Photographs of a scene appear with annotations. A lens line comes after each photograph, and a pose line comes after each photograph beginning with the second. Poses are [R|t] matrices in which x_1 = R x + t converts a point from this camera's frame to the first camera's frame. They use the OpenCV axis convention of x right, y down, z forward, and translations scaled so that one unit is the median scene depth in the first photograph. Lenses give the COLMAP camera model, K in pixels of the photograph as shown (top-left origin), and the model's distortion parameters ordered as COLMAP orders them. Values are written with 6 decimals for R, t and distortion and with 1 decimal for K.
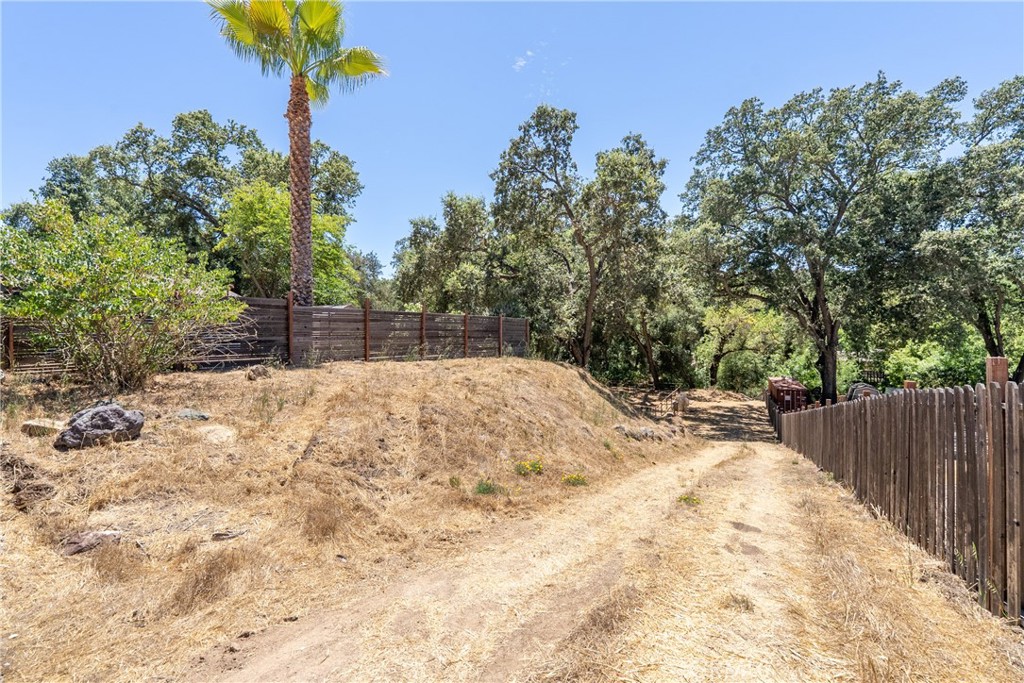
lens RADIAL K [[466.1, 0, 513.9], [0, 466.1, 341.6], [0, 0, 1]] dist [0.003280, 0.000170]
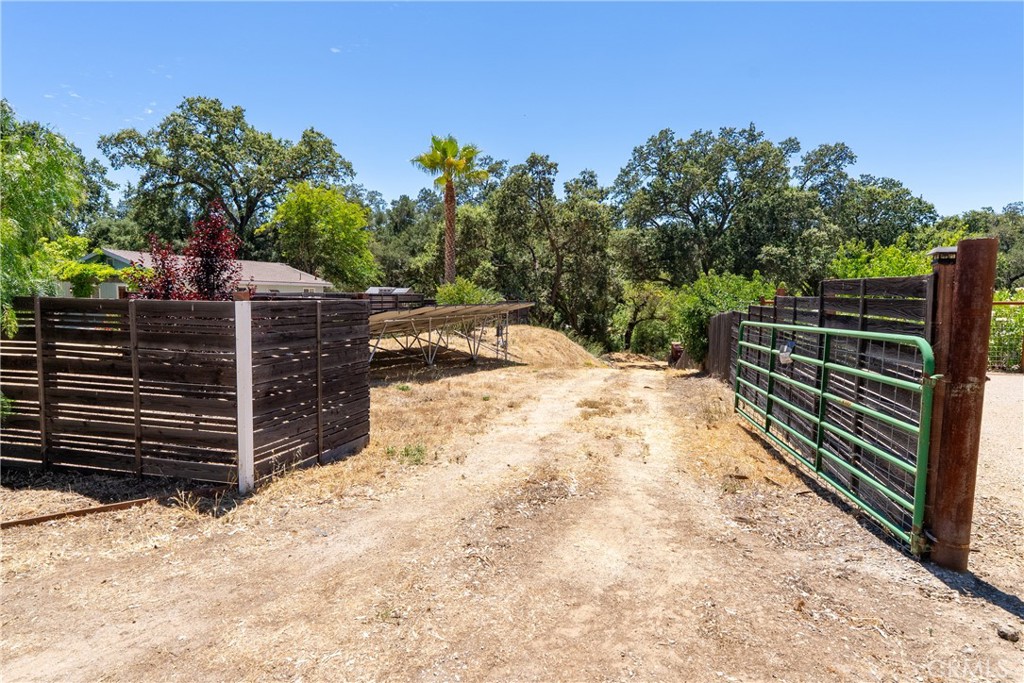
lens RADIAL K [[557.7, 0, 512.2], [0, 557.7, 342.3], [0, 0, 1]] dist [0.006633, 0.000721]
pose [[0.977584, 0.006996, 0.210430, -0.150789], [-0.022103, 0.997335, 0.069525, -0.013415], [-0.209383, -0.072617, 0.975134, -0.301729]]
